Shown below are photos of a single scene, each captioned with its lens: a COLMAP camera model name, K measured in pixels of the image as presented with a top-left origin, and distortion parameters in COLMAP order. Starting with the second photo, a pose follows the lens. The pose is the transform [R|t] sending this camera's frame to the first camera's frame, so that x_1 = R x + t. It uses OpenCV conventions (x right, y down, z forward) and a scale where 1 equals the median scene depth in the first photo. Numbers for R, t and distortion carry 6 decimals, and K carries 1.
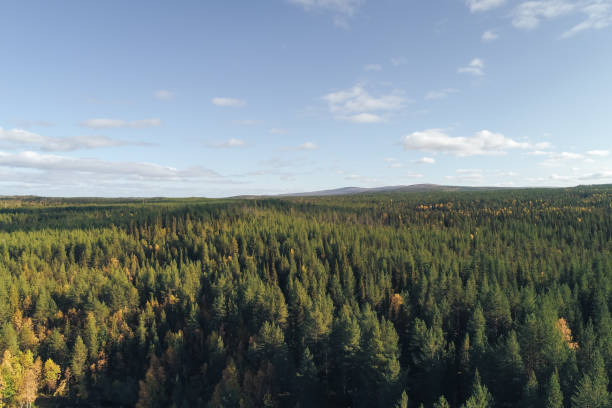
lens RADIAL K [[408.3, 0, 306.0], [0, 408.3, 204.0], [0, 0, 1]] dist [-0.002541, -0.001196]
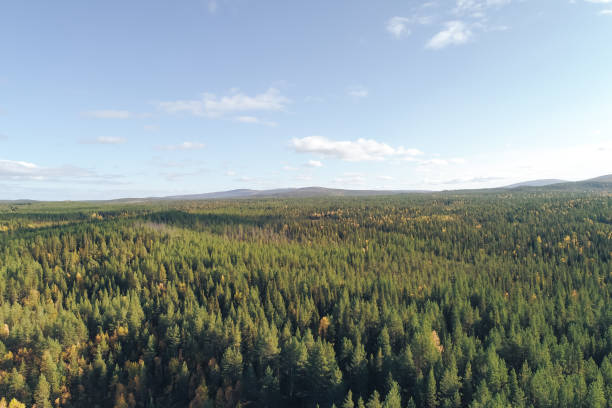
lens RADIAL K [[408.3, 0, 306.0], [0, 408.3, 204.0], [0, 0, 1]] dist [-0.002541, -0.001196]
pose [[0.965121, -0.002971, 0.261789, -0.203701], [0.003850, 0.999989, -0.002845, -0.162193], [-0.261777, 0.003753, 0.965121, -0.307579]]
